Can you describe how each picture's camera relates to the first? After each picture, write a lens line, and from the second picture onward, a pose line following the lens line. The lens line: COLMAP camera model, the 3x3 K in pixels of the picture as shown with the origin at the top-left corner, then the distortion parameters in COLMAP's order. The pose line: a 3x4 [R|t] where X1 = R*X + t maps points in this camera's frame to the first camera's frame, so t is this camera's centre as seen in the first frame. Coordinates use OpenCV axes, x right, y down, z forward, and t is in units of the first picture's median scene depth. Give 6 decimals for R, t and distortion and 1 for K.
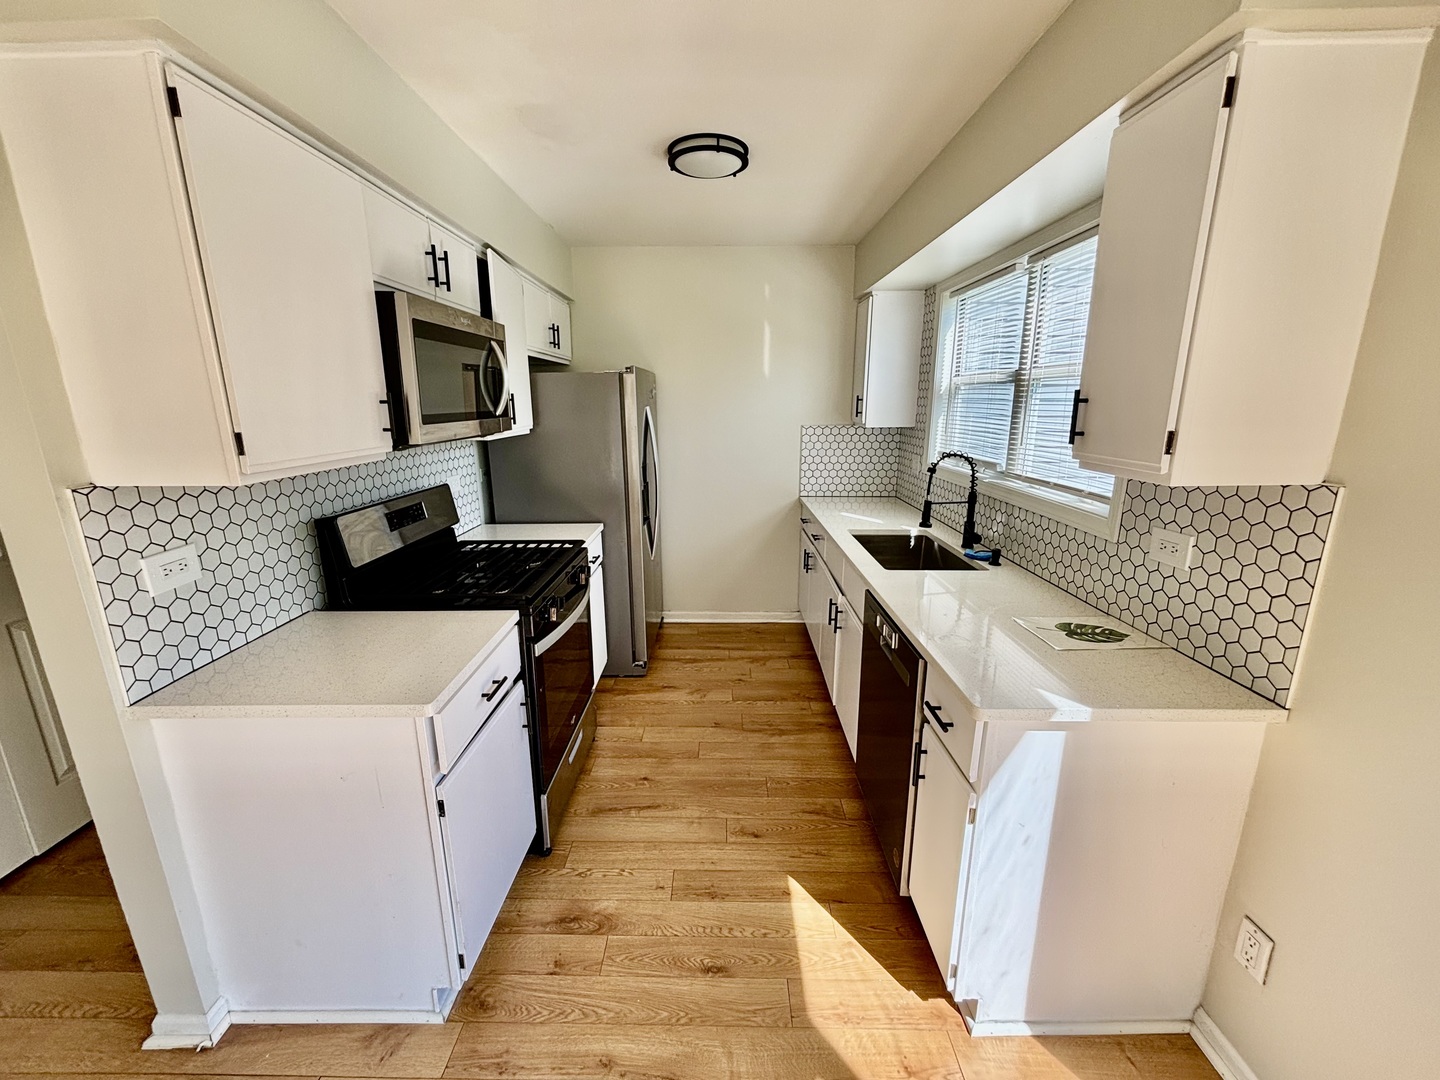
lens RADIAL K [[582.7, 0, 713.8], [0, 582.7, 541.7], [0, 0, 1]] dist [0.005847, -0.000965]
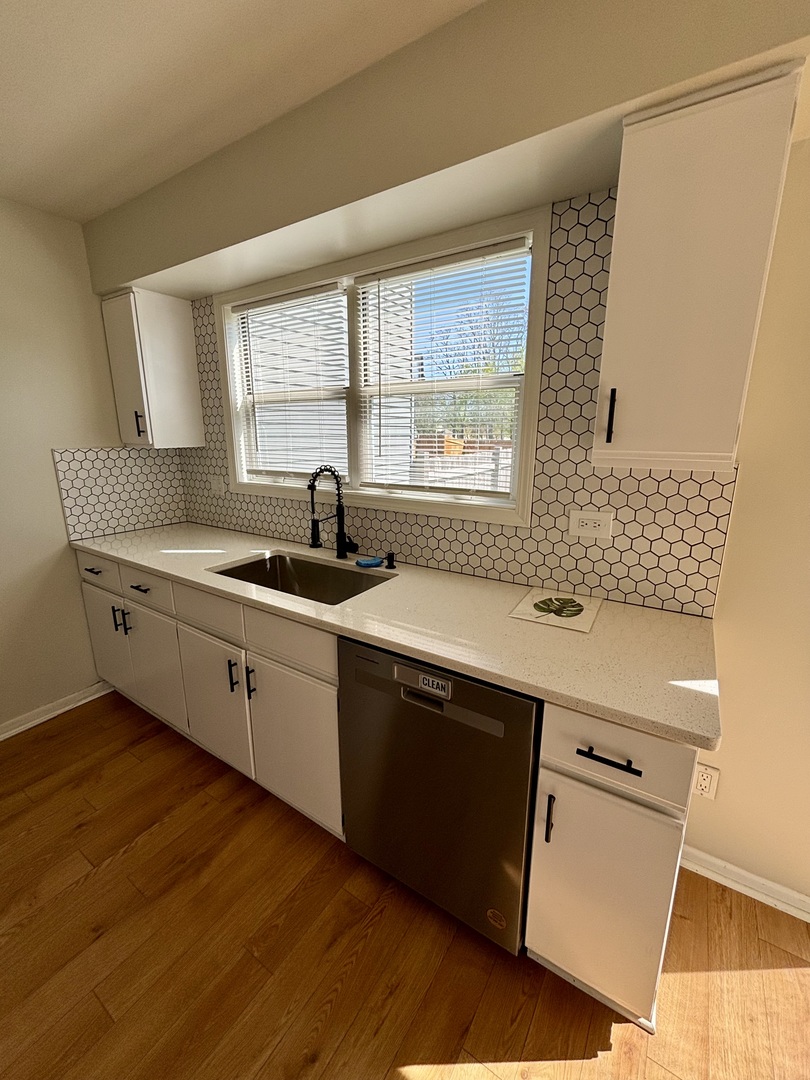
lens RADIAL K [[437.0, 0, 404.6], [0, 437.0, 536.7], [0, 0, 1]] dist [0.005847, -0.000965]
pose [[0.534394, -0.194749, 0.822494, -0.150024], [0.198522, 0.974793, 0.101825, -0.091502], [-0.821591, 0.108868, 0.559585, 0.519242]]
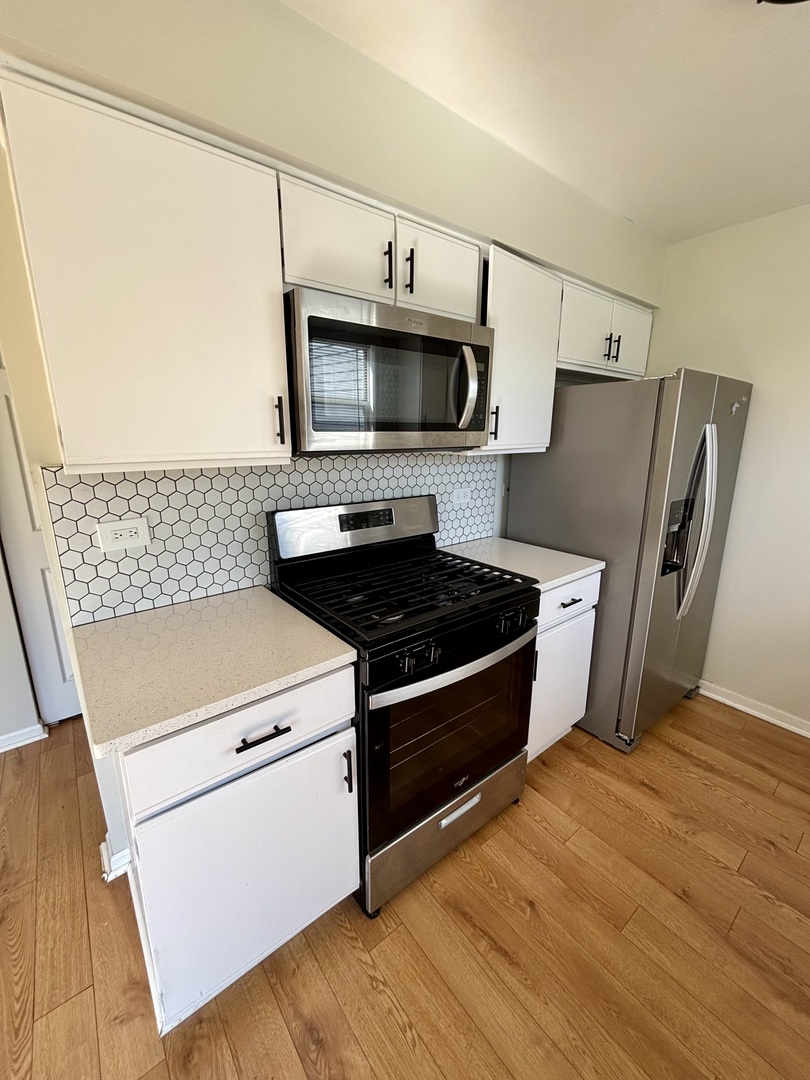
lens RADIAL K [[437.0, 0, 406.2], [0, 437.0, 537.3], [0, 0, 1]] dist [0.005847, -0.000965]
pose [[0.636874, 0.189287, -0.747370, 0.122681], [-0.189307, 0.978109, 0.086408, -0.087231], [0.747365, 0.086451, 0.658765, 0.476165]]
